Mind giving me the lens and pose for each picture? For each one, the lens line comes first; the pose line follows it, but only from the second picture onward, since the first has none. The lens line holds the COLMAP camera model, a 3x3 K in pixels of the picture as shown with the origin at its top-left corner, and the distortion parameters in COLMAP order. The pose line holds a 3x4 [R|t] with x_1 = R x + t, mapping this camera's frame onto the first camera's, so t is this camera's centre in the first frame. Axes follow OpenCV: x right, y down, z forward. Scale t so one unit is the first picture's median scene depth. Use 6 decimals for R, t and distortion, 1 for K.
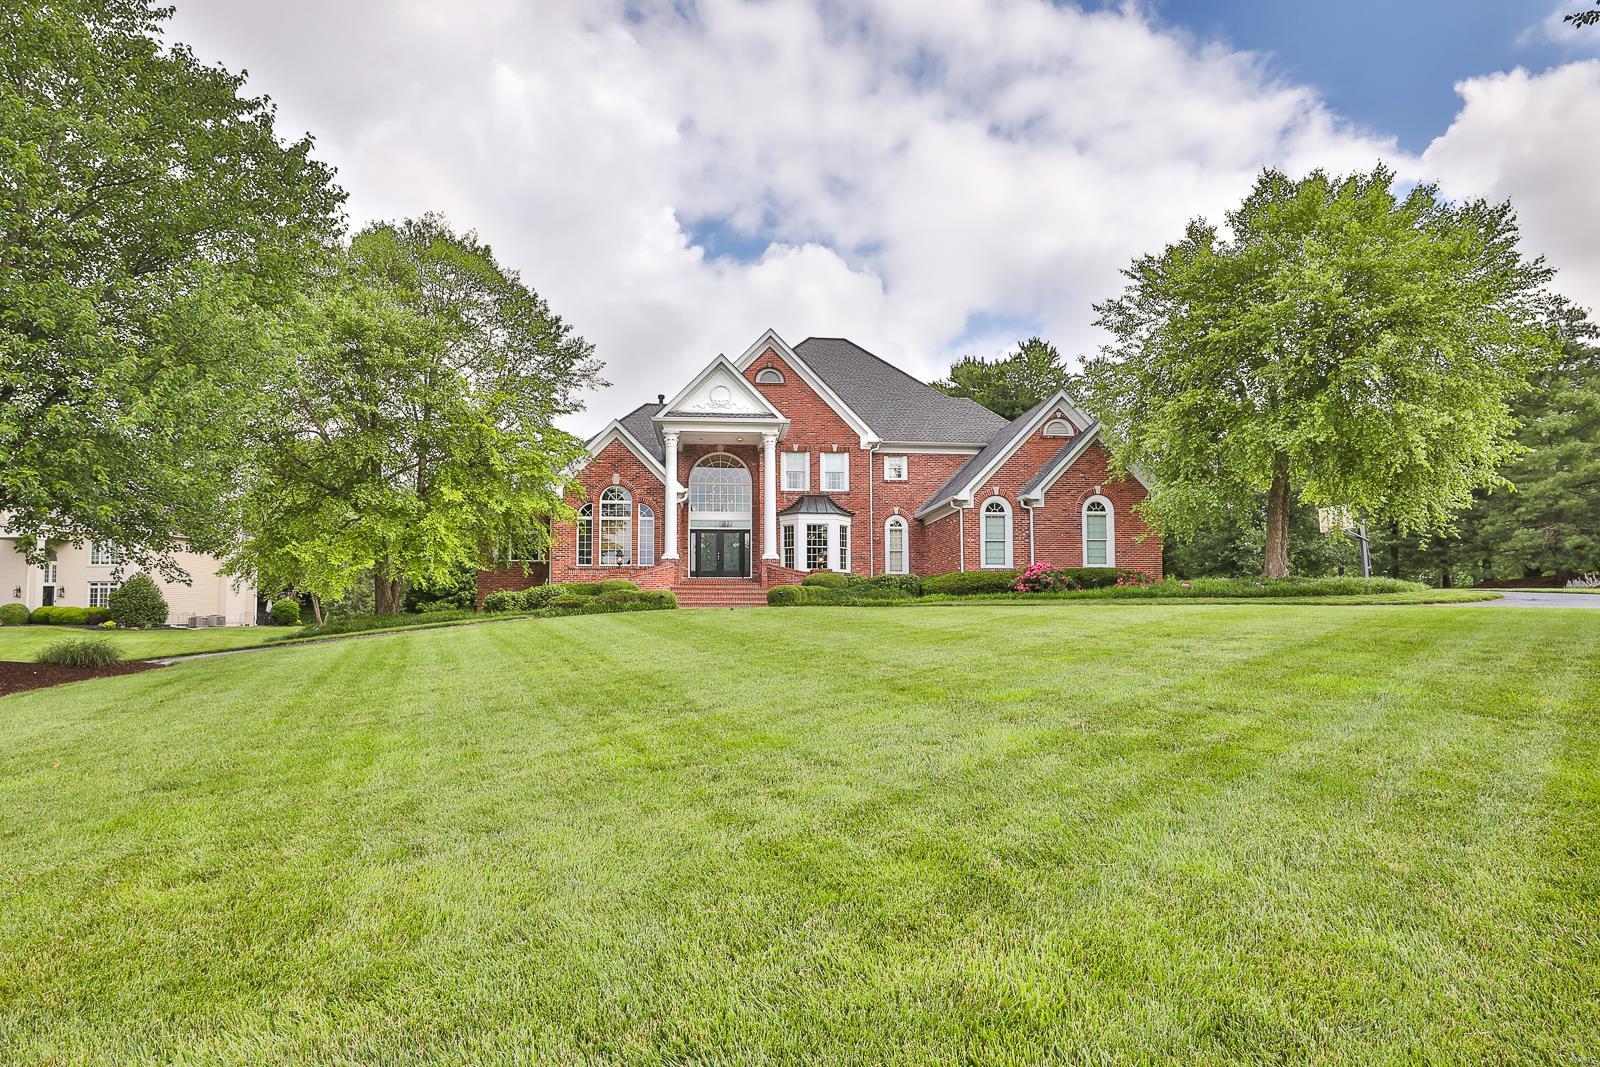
lens RADIAL K [[785.7, 0, 792.2], [0, 785.7, 531.6], [0, 0, 1]] dist [-0.031275, 0.009864]
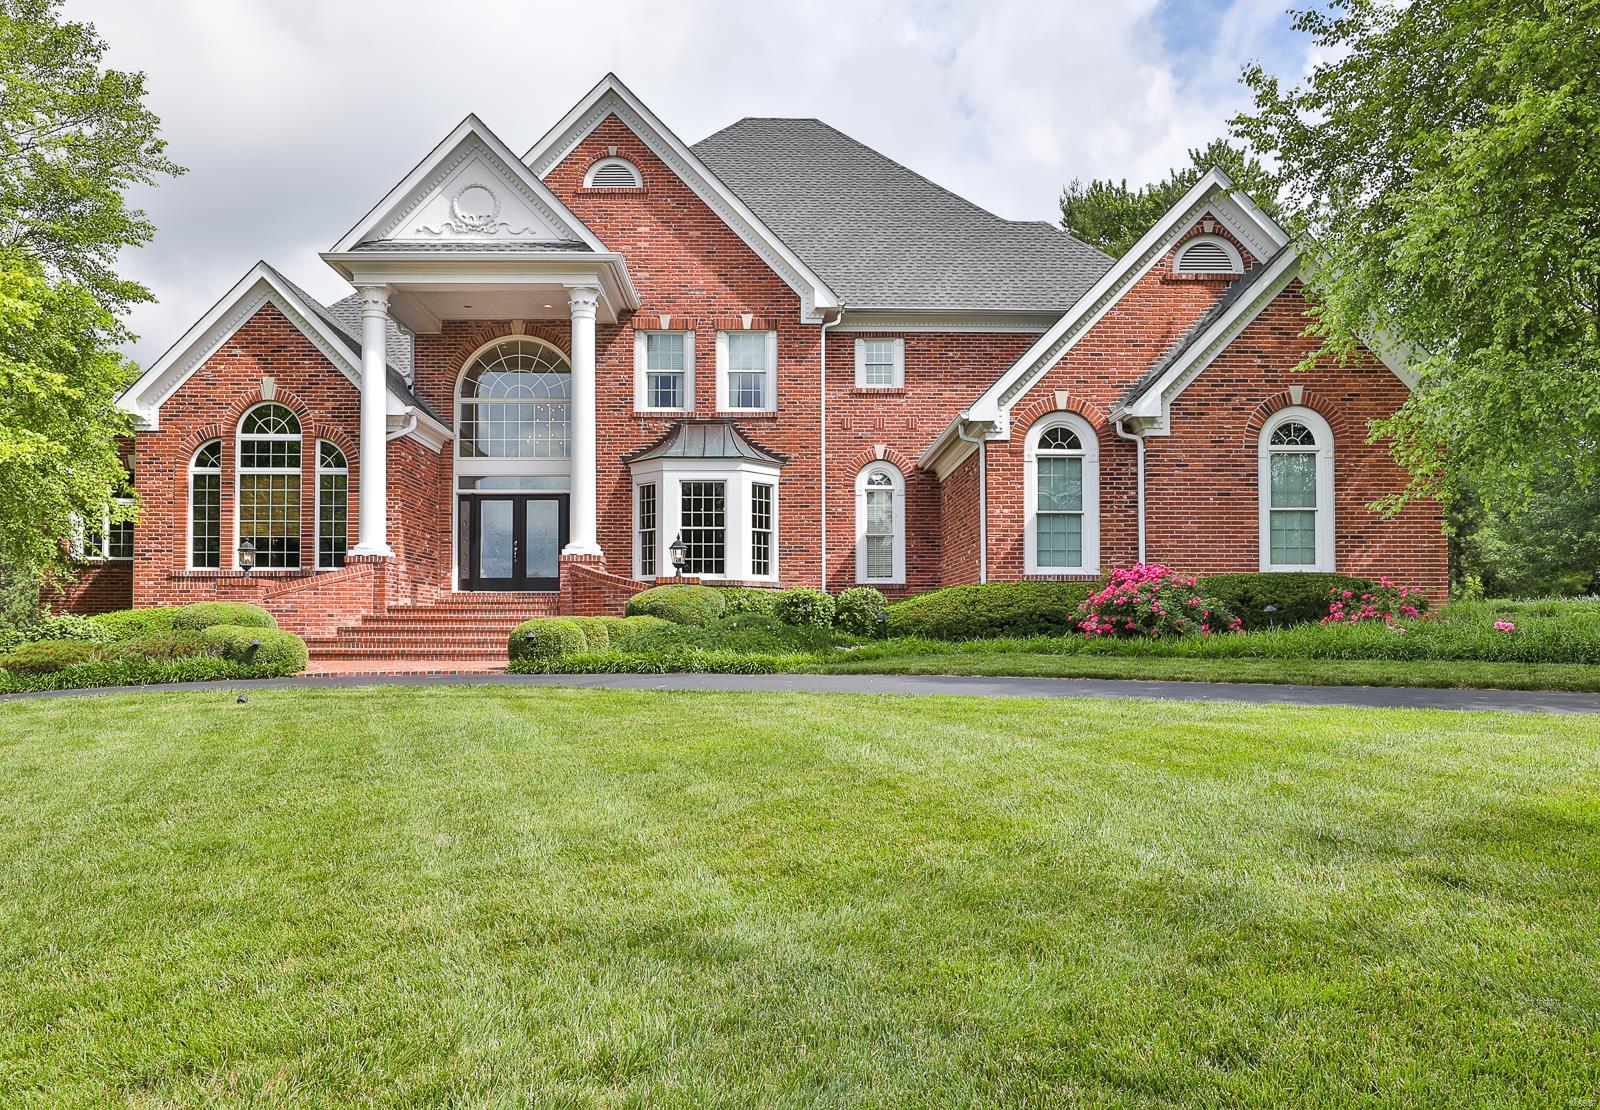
lens RADIAL K [[1236.5, 0, 801.5], [0, 1236.5, 529.7], [0, 0, 1]] dist [0.014929, 0.005936]
pose [[0.998826, -0.005658, -0.048101, 0.132583], [0.006719, 0.999737, 0.021924, 0.004291], [0.047964, -0.022222, 0.998602, 0.263796]]
